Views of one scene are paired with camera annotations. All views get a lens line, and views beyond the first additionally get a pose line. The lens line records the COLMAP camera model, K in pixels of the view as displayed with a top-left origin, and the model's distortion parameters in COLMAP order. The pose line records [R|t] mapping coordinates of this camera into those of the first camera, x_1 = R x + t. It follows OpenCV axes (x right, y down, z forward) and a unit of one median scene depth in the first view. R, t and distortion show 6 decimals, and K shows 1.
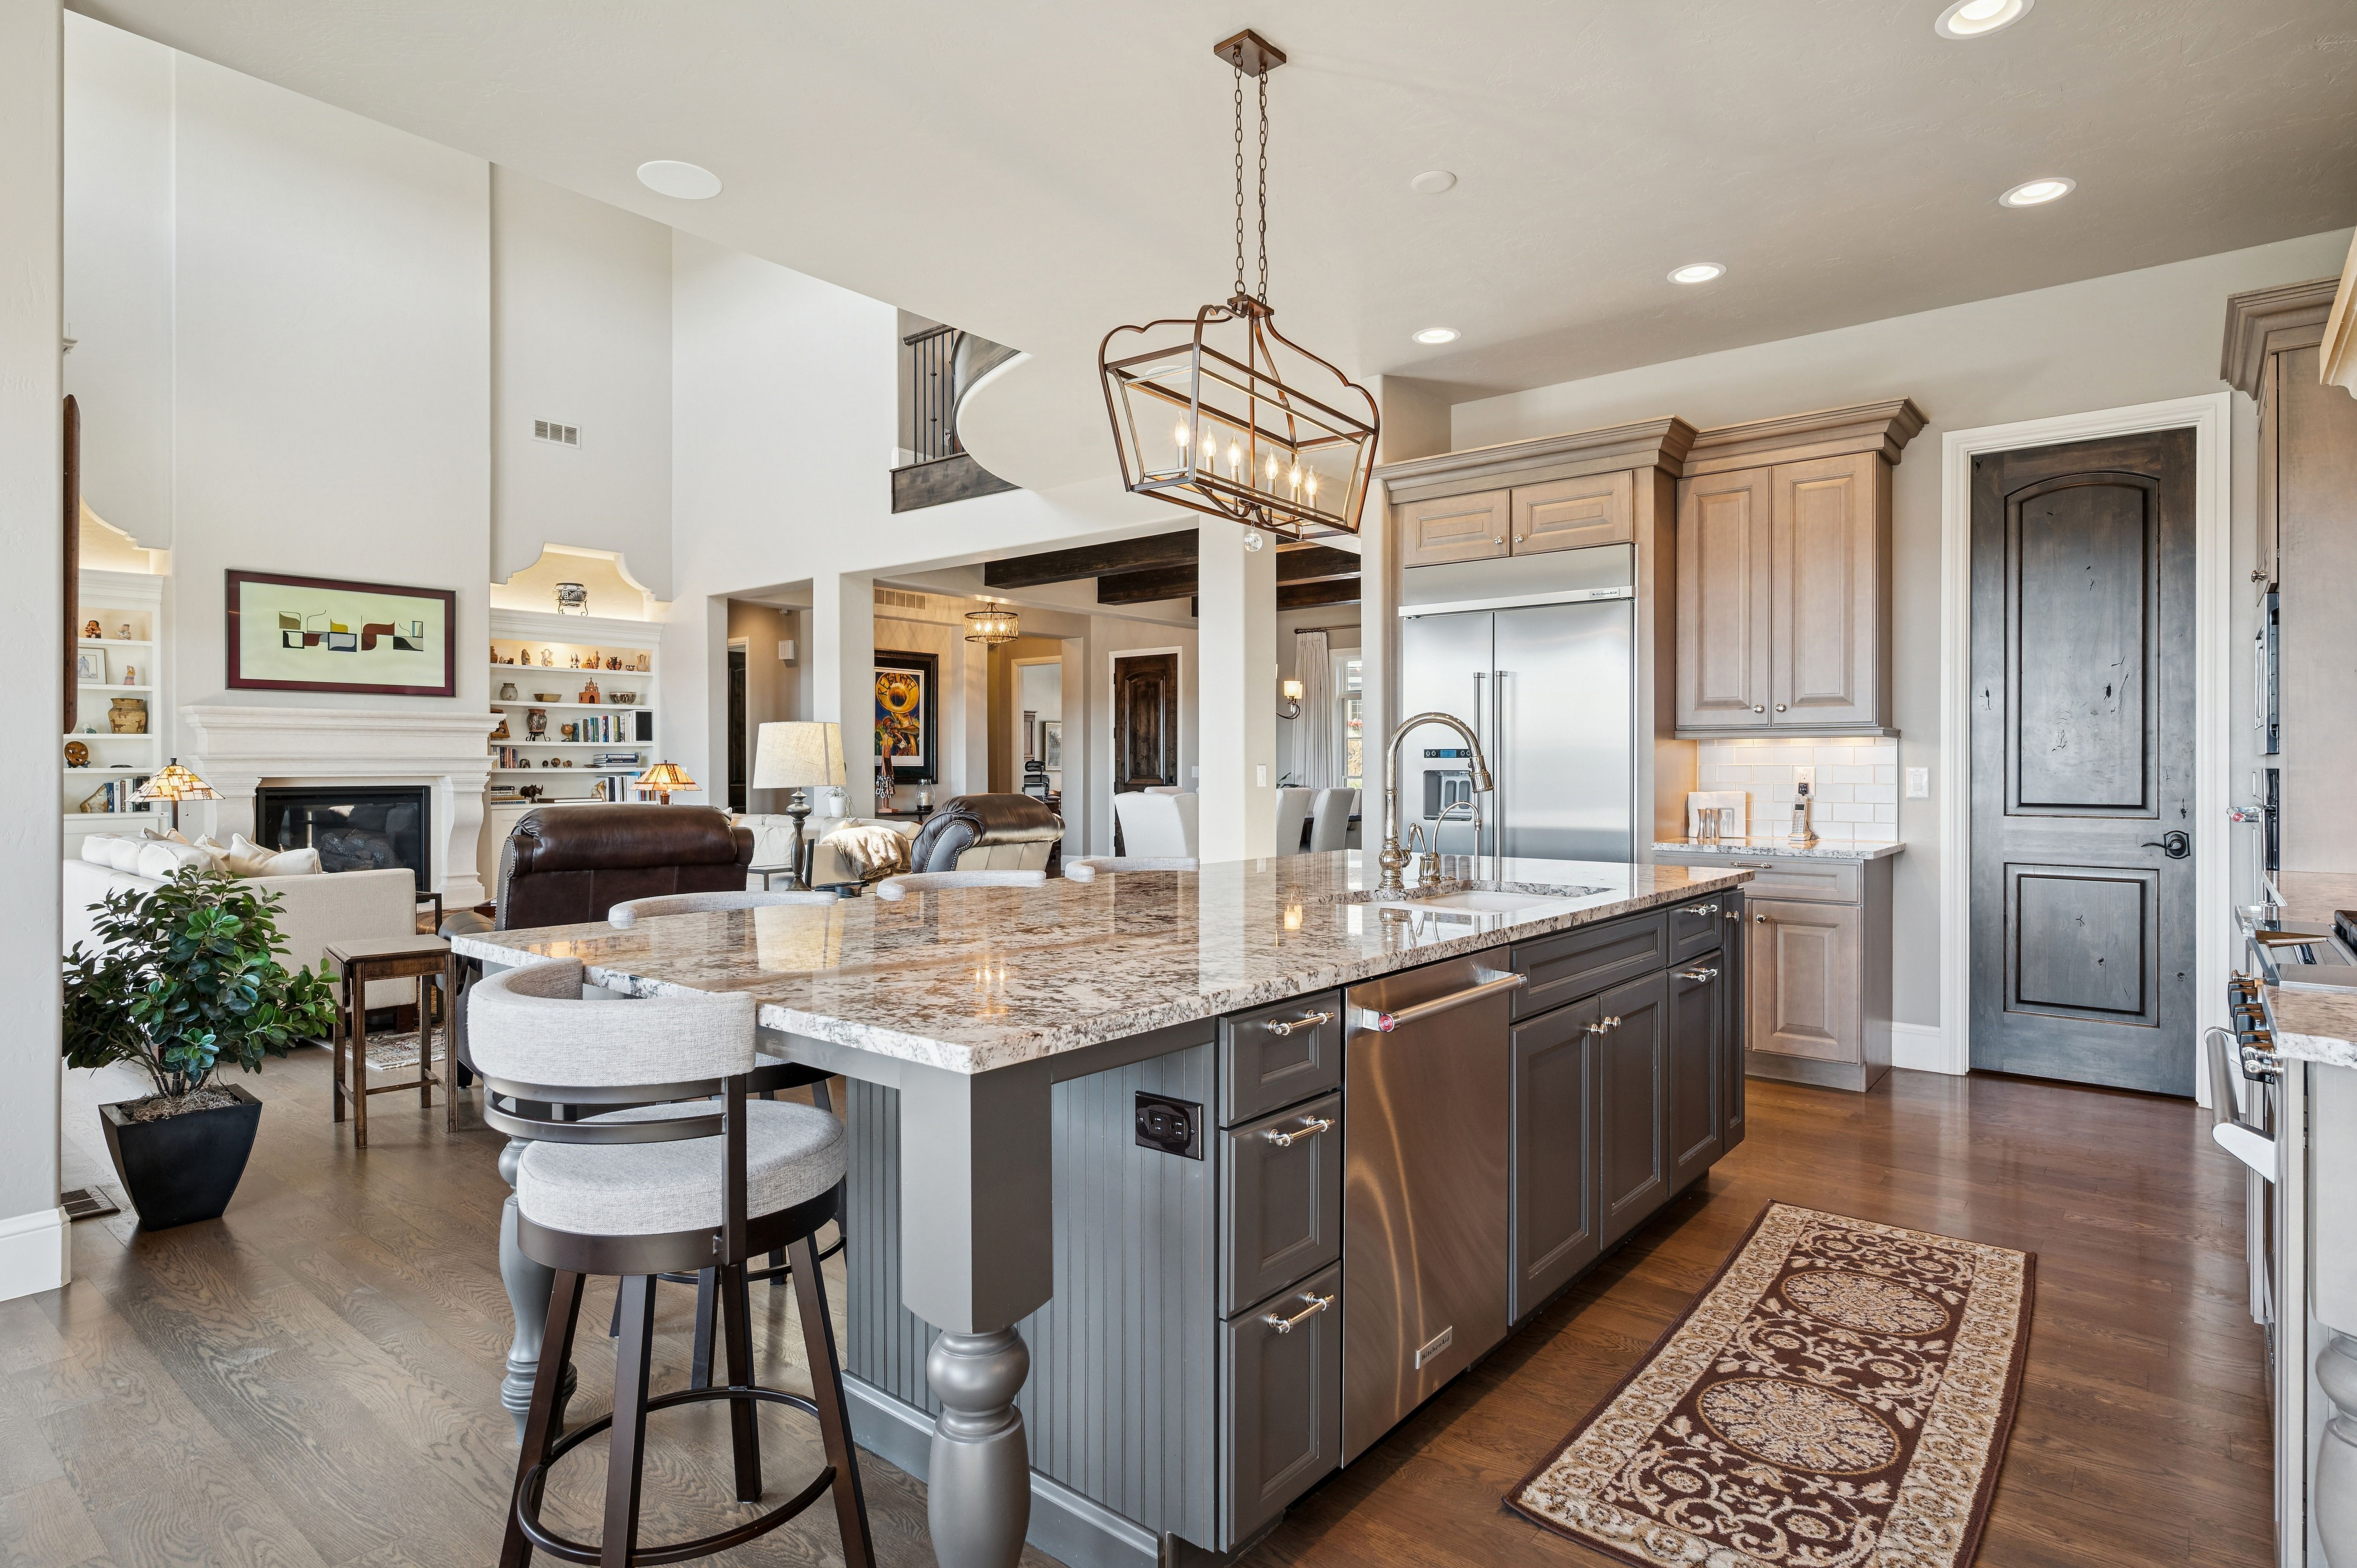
lens RADIAL K [[1239.6, 0, 1183.5], [0, 1239.6, 770.9], [0, 0, 1]] dist [-0.002500, -0.000859]
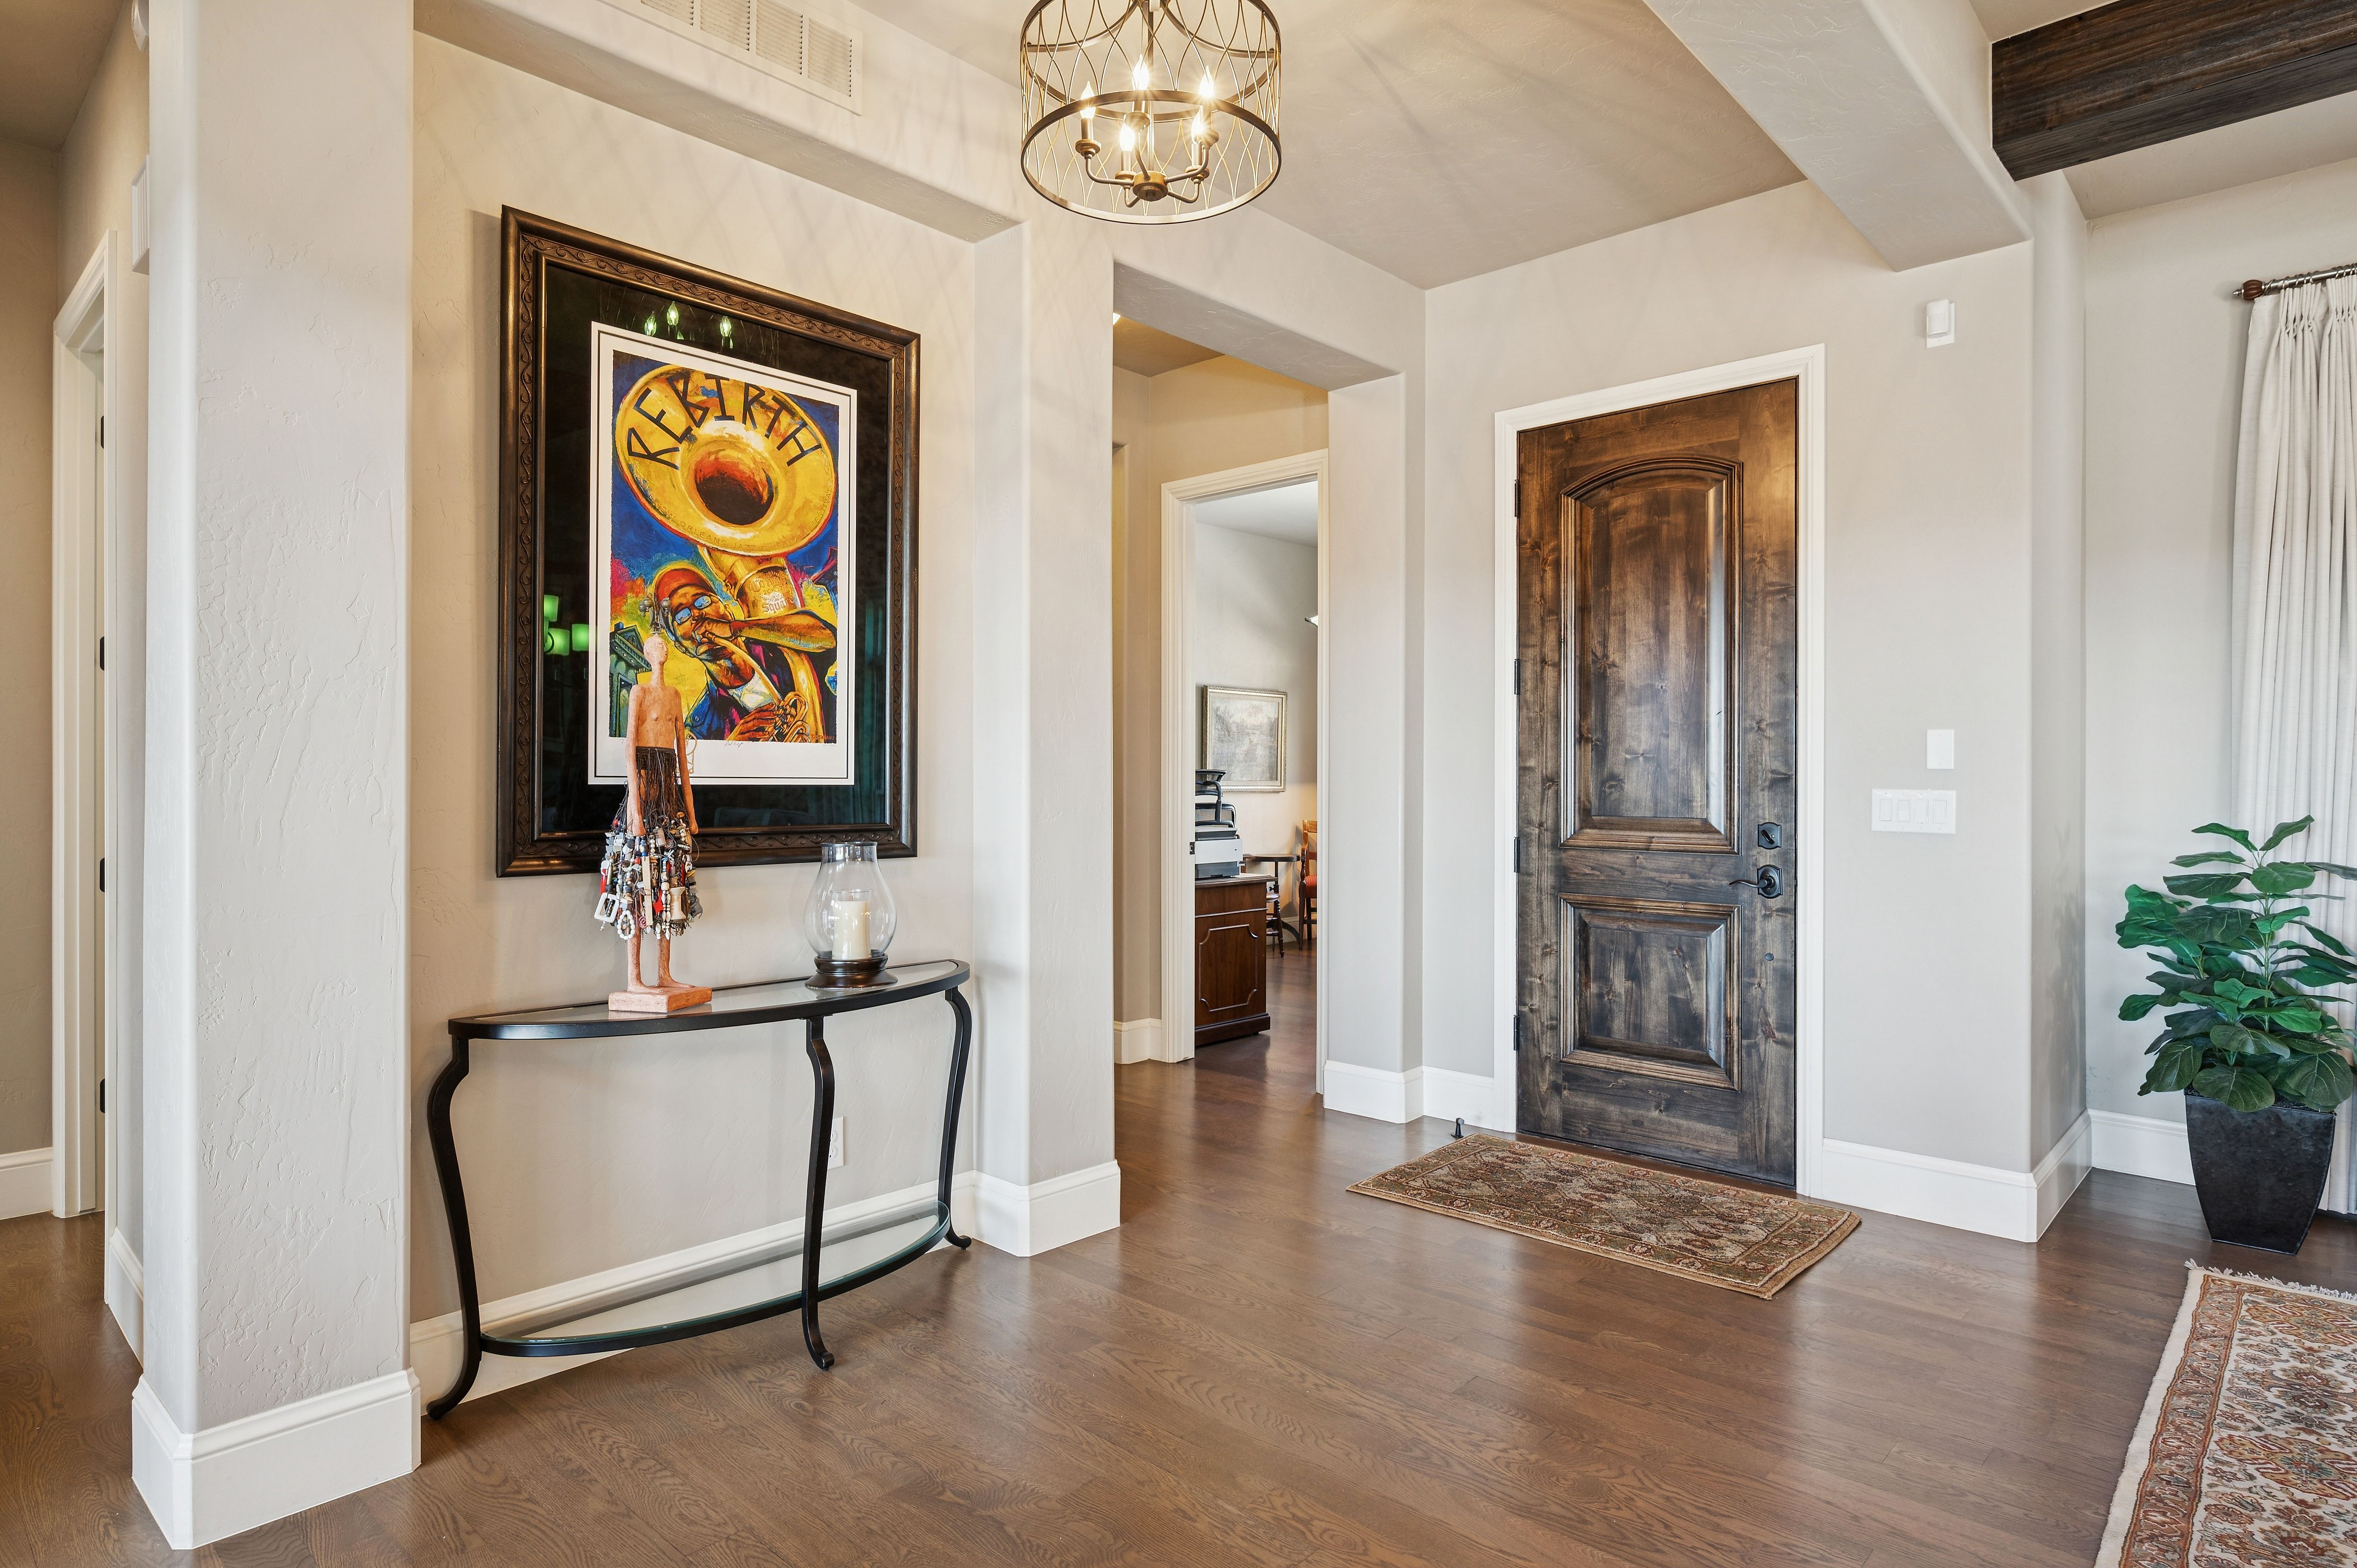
lens RADIAL K [[1283.8, 0, 1182.1], [0, 1283.8, 776.0], [0, 0, 1]] dist [-0.002711, -0.001348]
pose [[0.997698, 0.004785, -0.067637, -0.168002], [-0.005029, 0.999981, -0.003435, -0.006636], [0.067620, 0.003767, 0.997704, 0.983745]]
